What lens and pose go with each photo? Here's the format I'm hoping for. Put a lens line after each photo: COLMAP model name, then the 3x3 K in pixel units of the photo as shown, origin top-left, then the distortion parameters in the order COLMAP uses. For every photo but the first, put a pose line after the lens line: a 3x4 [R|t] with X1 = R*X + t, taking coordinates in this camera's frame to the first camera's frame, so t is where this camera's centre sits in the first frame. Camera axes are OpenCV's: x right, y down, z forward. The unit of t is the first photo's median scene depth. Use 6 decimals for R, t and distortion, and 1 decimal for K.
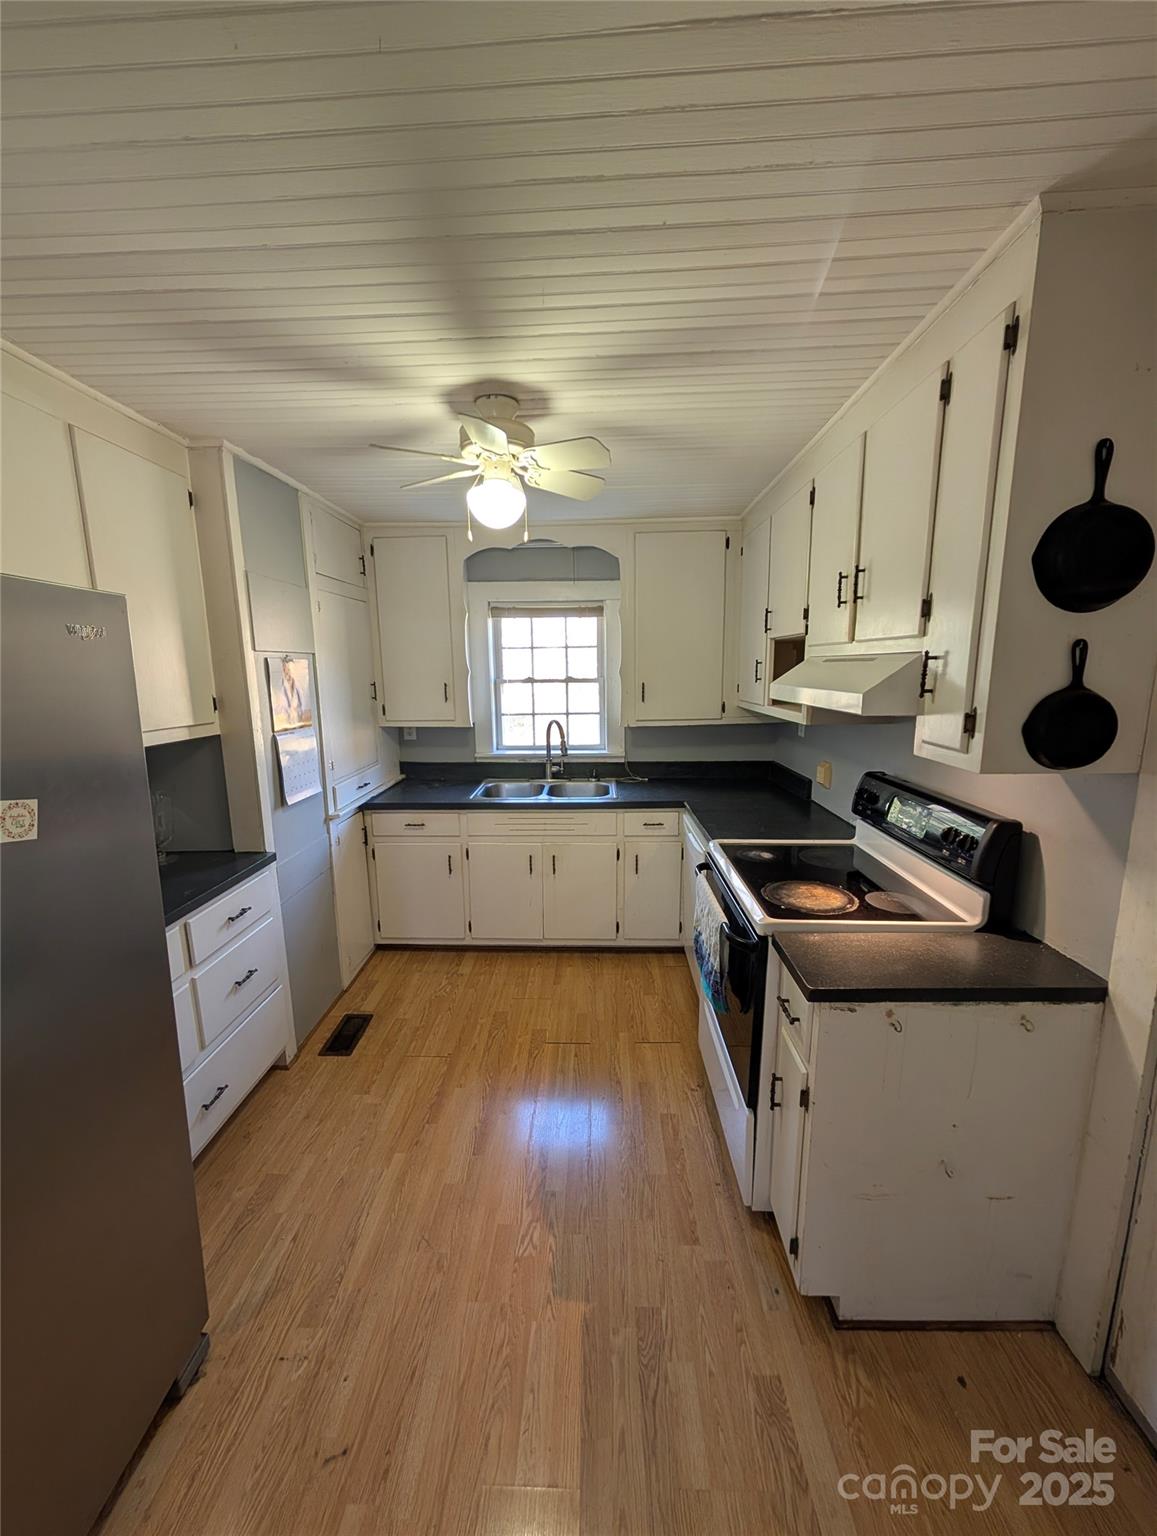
lens RADIAL K [[579.4, 0, 575.9], [0, 579.4, 763.5], [0, 0, 1]] dist [0.001687, 0.000357]
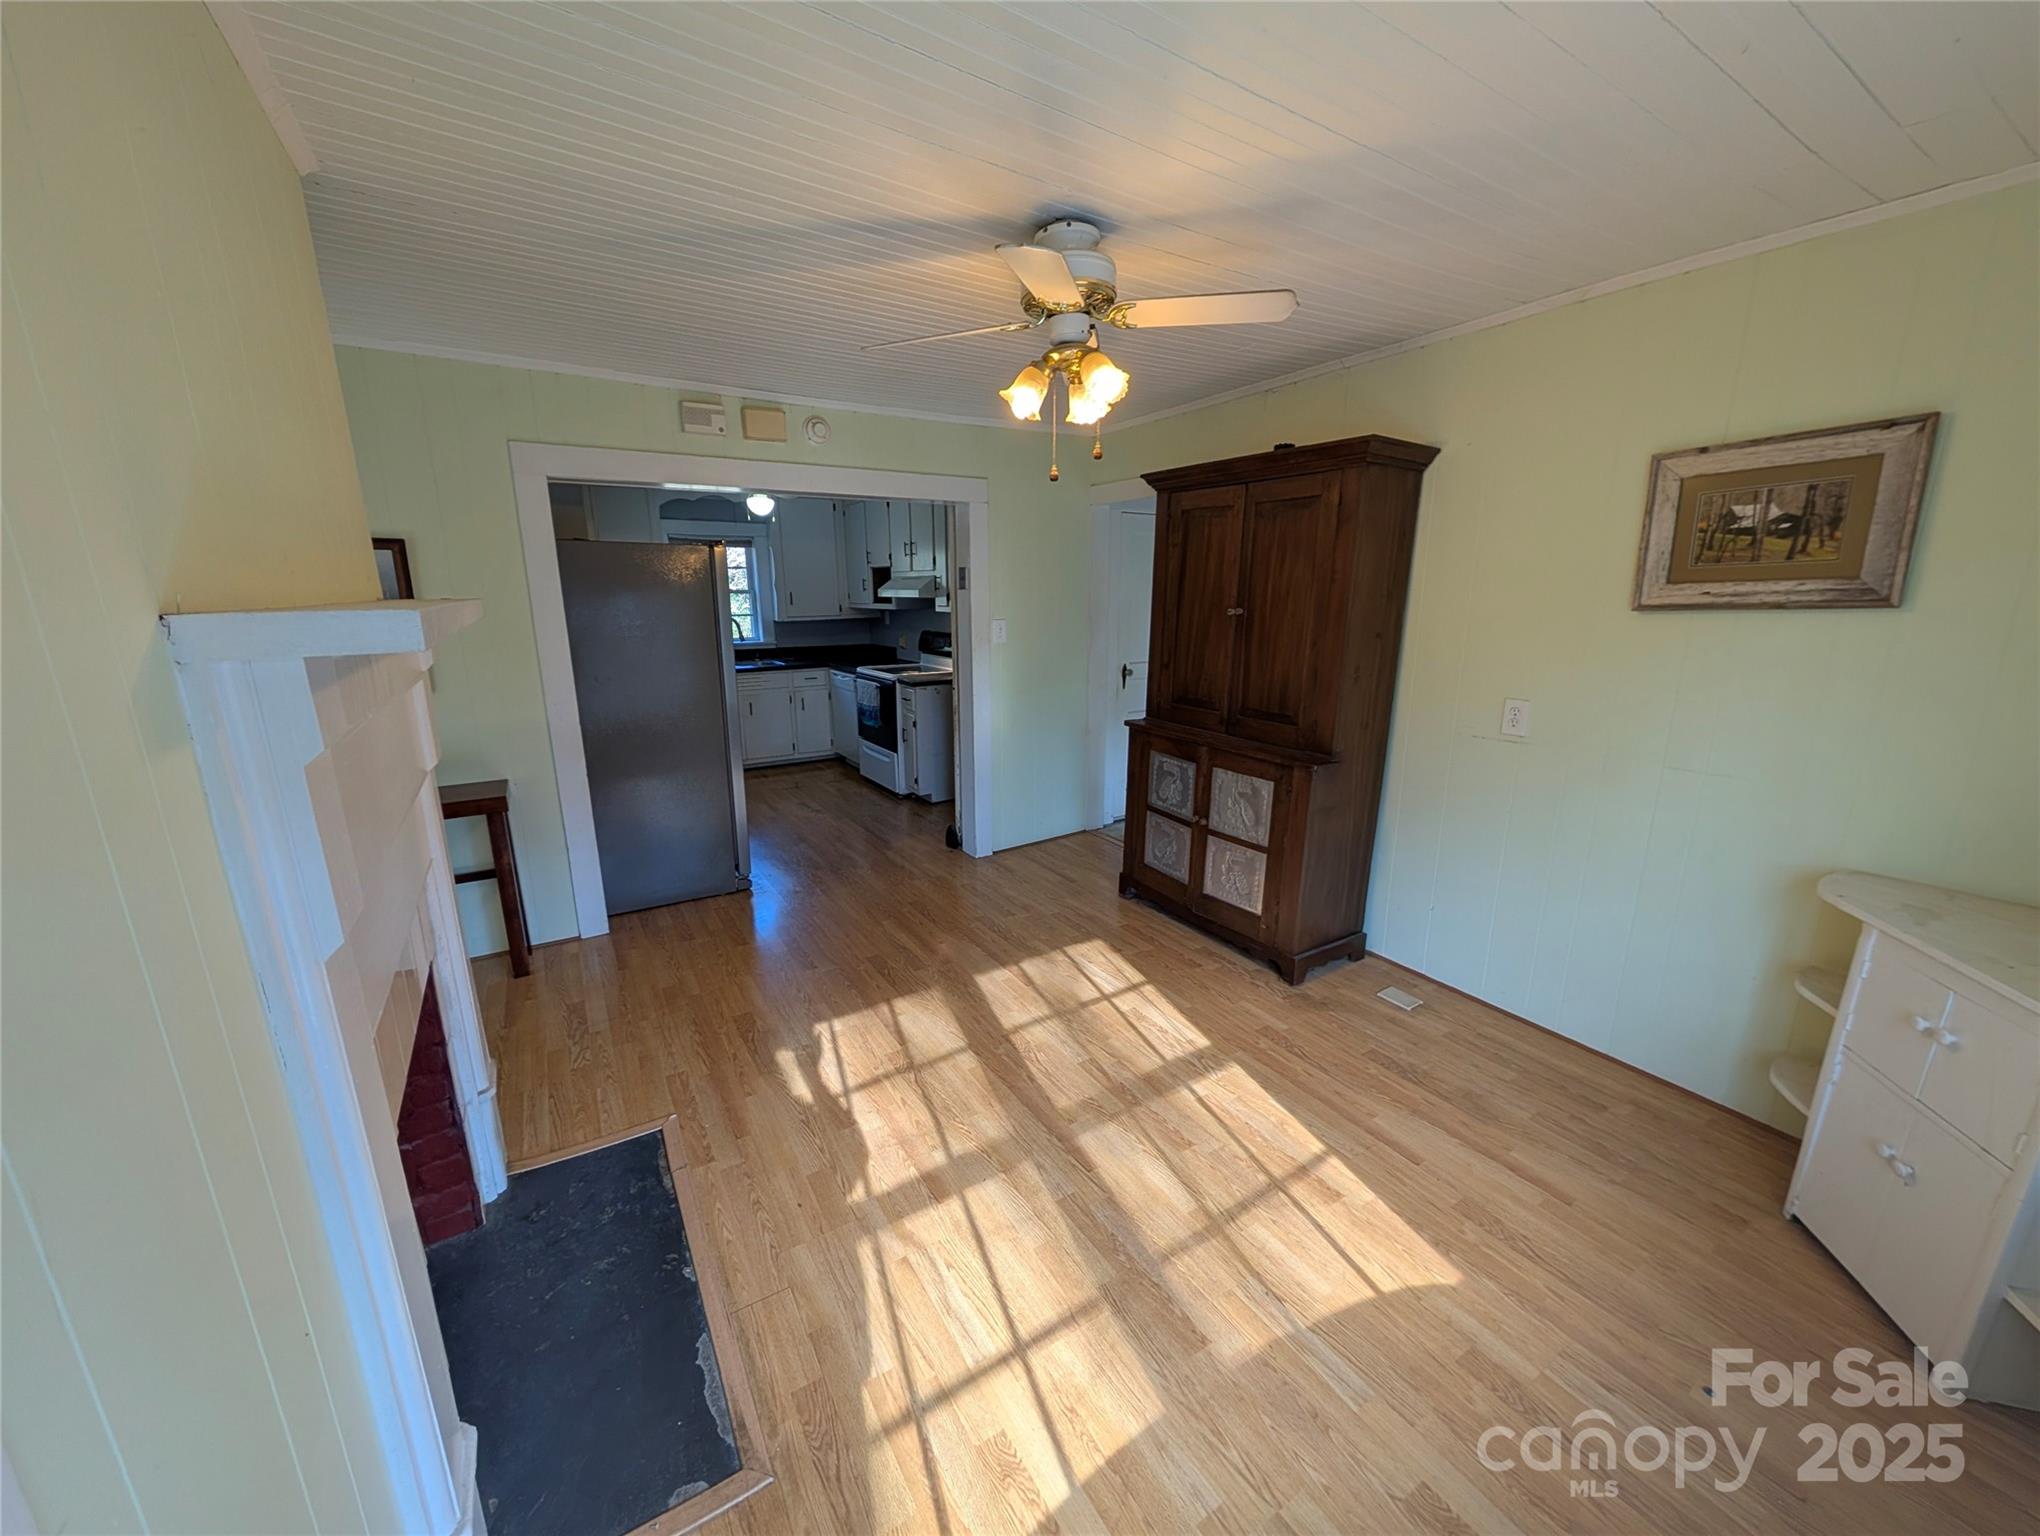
lens RADIAL K [[769.6, 0, 1021.4], [0, 769.6, 763.7], [0, 0, 1]] dist [0.001687, 0.000357]
pose [[0.833945, -0.116277, 0.539458, -0.789387], [0.087405, 0.993041, 0.078926, 0.306127], [-0.544881, -0.018669, 0.838305, -1.593815]]
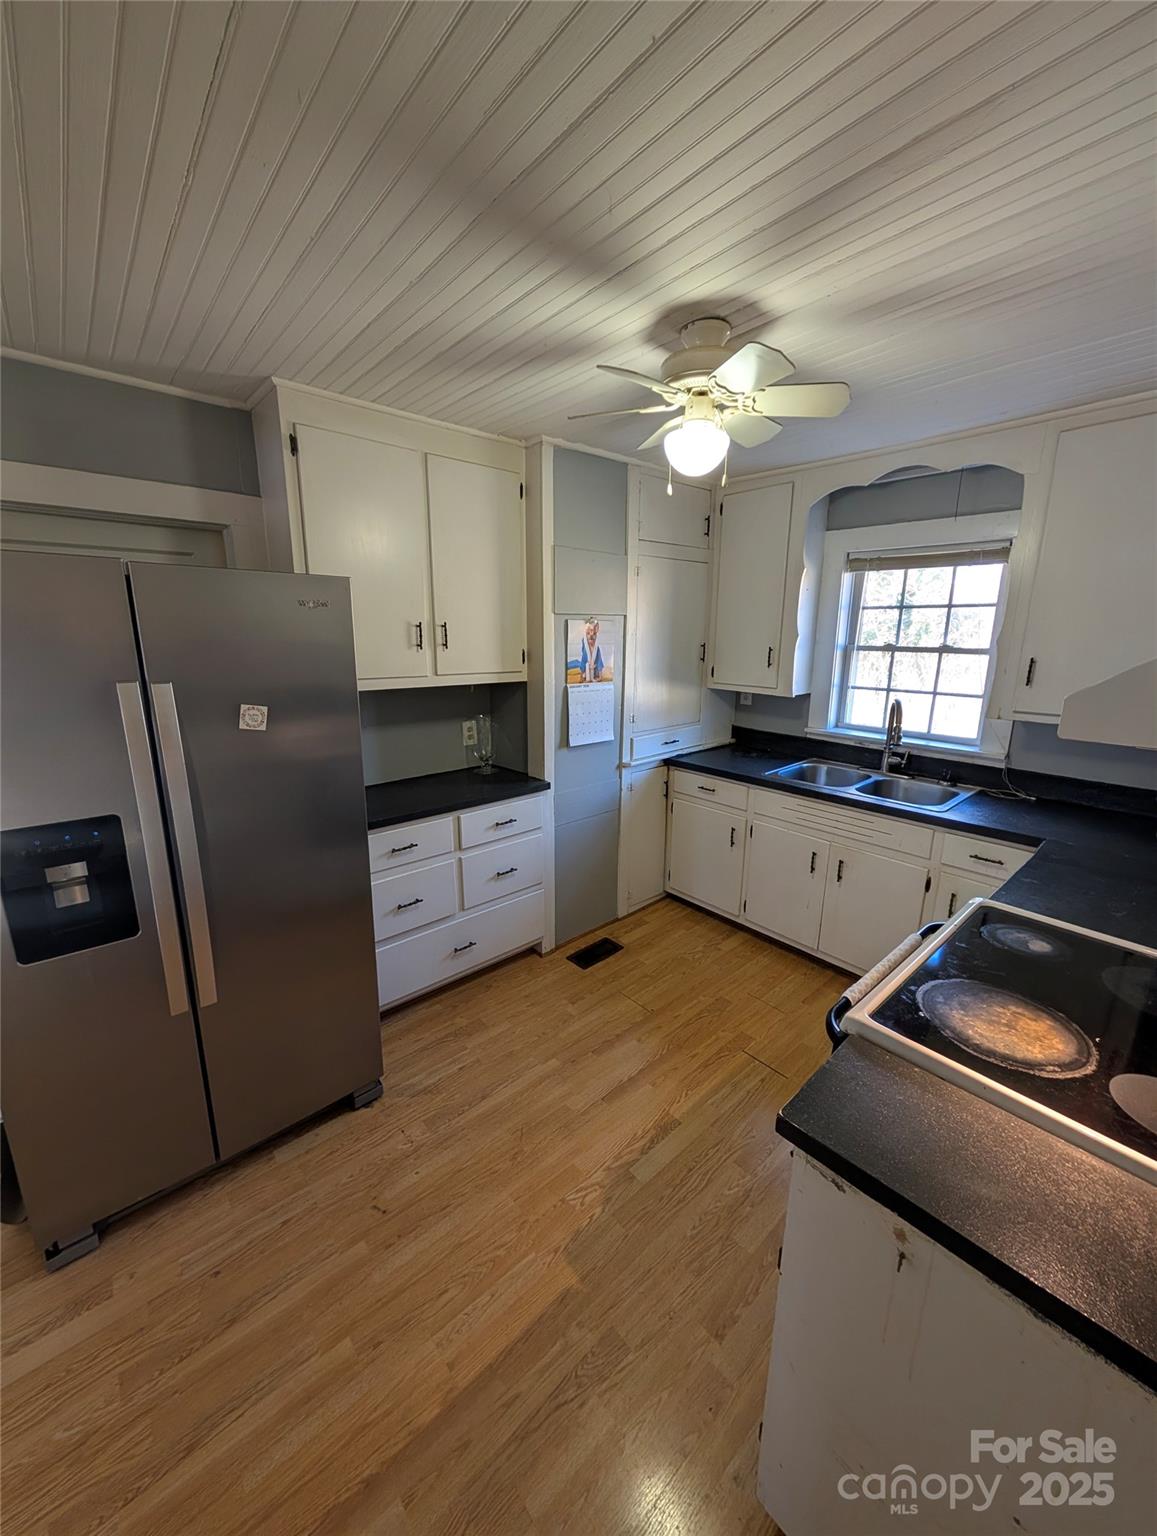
lens RADIAL K [[579.4, 0, 573.1], [0, 579.4, 763.4], [0, 0, 1]] dist [0.001687, 0.000357]
pose [[0.686802, 0.181942, -0.703705, 0.367838], [-0.133888, 0.983265, 0.123550, -0.042845], [0.714407, 0.009363, 0.699668, 0.193289]]
